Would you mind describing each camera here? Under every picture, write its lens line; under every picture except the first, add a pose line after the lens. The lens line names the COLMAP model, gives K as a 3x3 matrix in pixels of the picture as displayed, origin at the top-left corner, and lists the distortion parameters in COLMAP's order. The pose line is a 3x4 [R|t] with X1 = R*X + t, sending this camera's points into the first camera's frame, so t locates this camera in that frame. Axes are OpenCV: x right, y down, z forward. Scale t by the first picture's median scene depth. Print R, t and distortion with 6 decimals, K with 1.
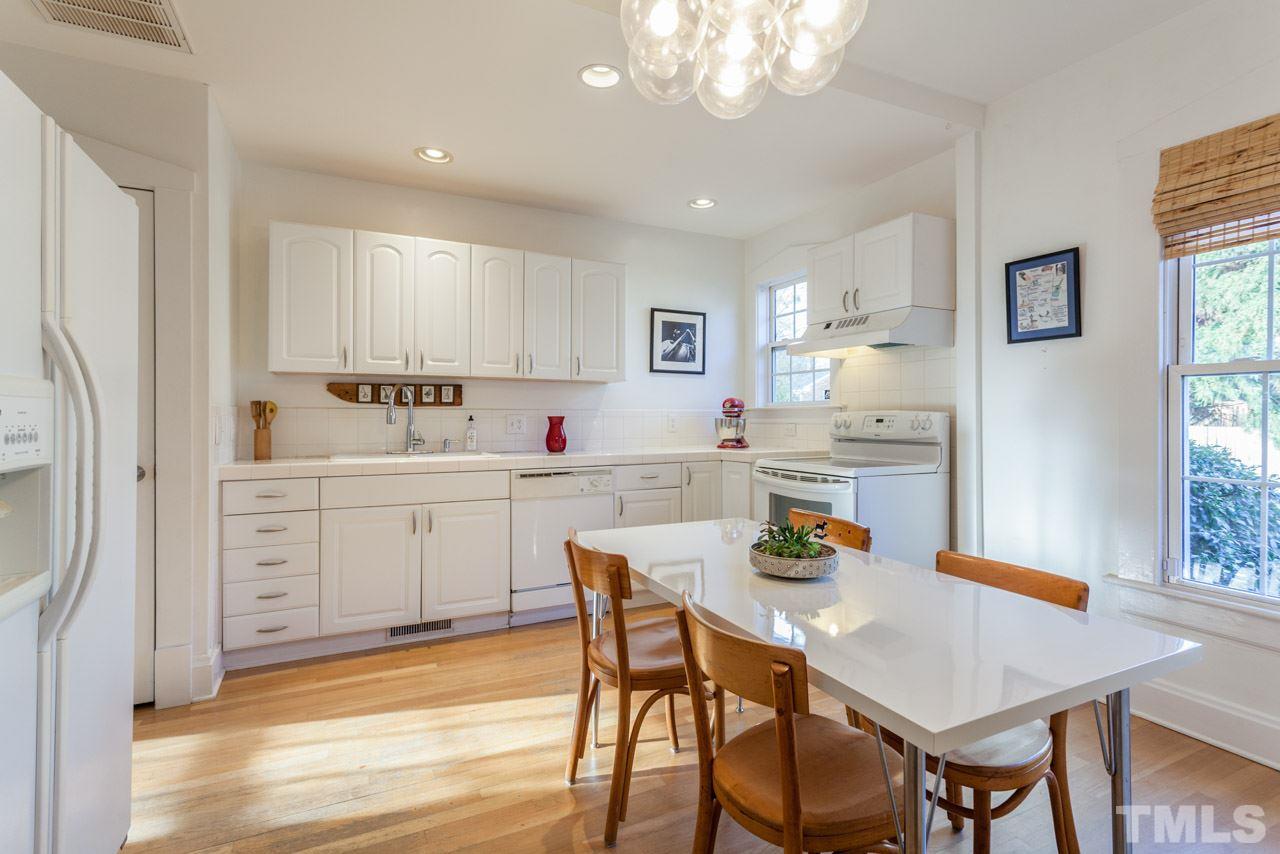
lens RADIAL K [[640.4, 0, 643.7], [0, 640.4, 417.8], [0, 0, 1]] dist [0.002354, 0.000429]
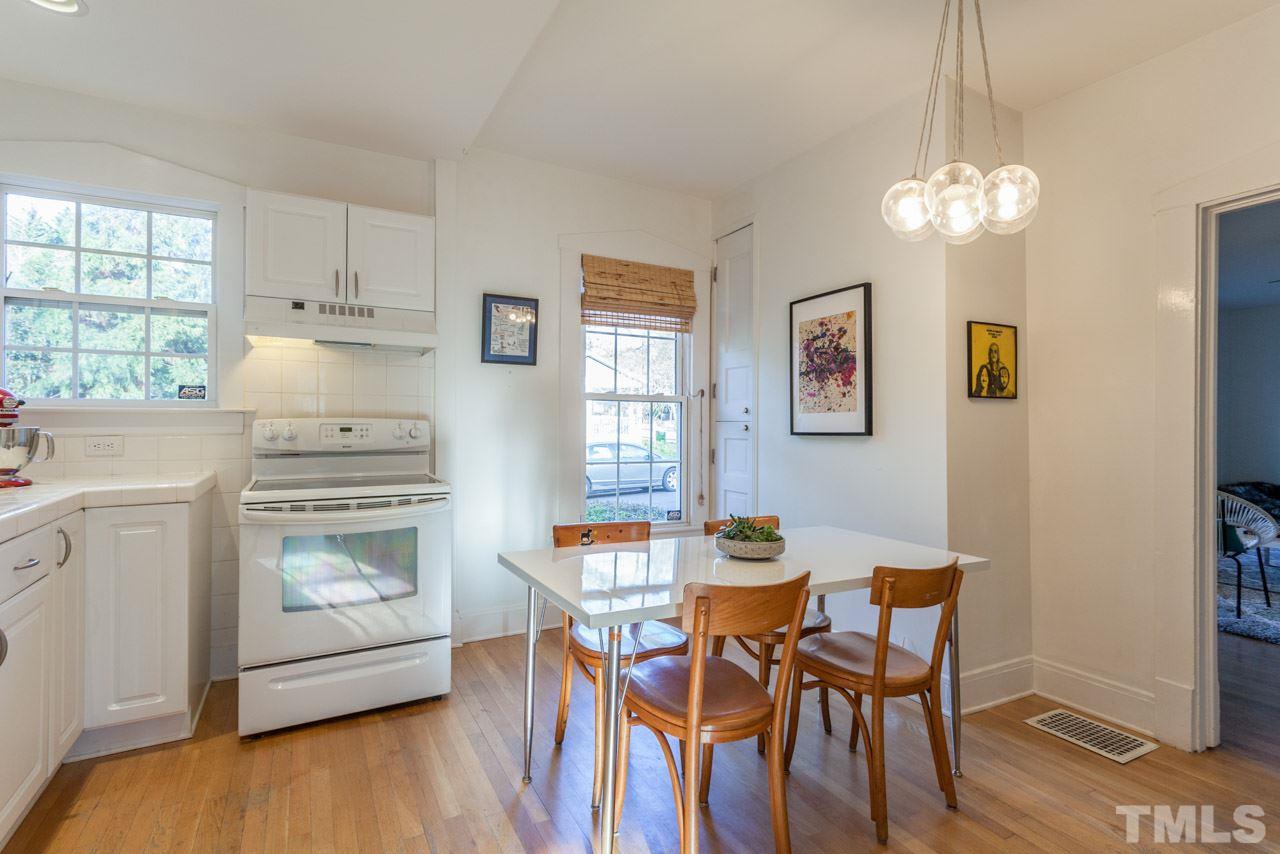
lens RADIAL K [[614.4, 0, 648.9], [0, 614.4, 420.0], [0, 0, 1]] dist [-0.001113, -0.000073]
pose [[-0.066376, 0.004117, 0.997786, -0.566566], [-0.003175, 0.999986, -0.004337, -0.007259], [-0.997790, -0.003455, -0.066362, 0.776112]]
